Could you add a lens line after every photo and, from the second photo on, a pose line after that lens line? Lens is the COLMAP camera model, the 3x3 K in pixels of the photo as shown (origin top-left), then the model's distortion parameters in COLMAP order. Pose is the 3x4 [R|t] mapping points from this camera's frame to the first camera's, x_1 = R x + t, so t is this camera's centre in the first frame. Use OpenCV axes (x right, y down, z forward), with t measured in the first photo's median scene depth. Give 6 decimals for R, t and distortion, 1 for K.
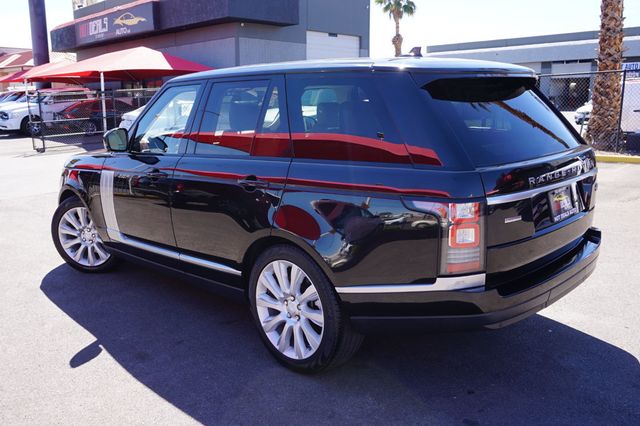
lens RADIAL K [[574.2, 0, 319.4], [0, 574.2, 214.4], [0, 0, 1]] dist [-0.050824, -0.003368]
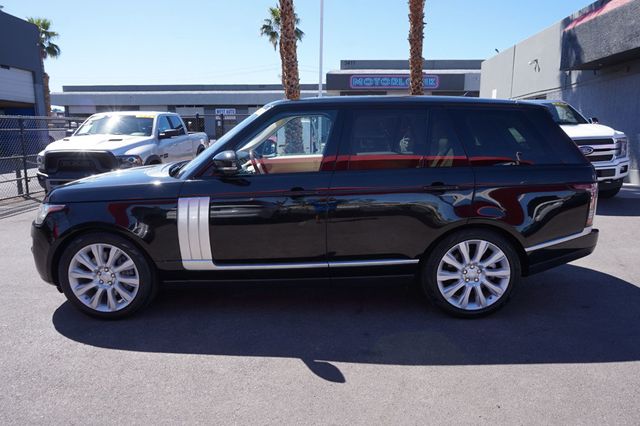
lens RADIAL K [[441.6, 0, 319.3], [0, 441.6, 211.7], [0, 0, 1]] dist [-0.029013, 0.026581]
pose [[0.706724, -0.104739, 0.699693, -0.631815], [0.123289, 0.992081, 0.023980, -0.035273], [-0.696664, 0.069317, 0.714041, 0.294769]]
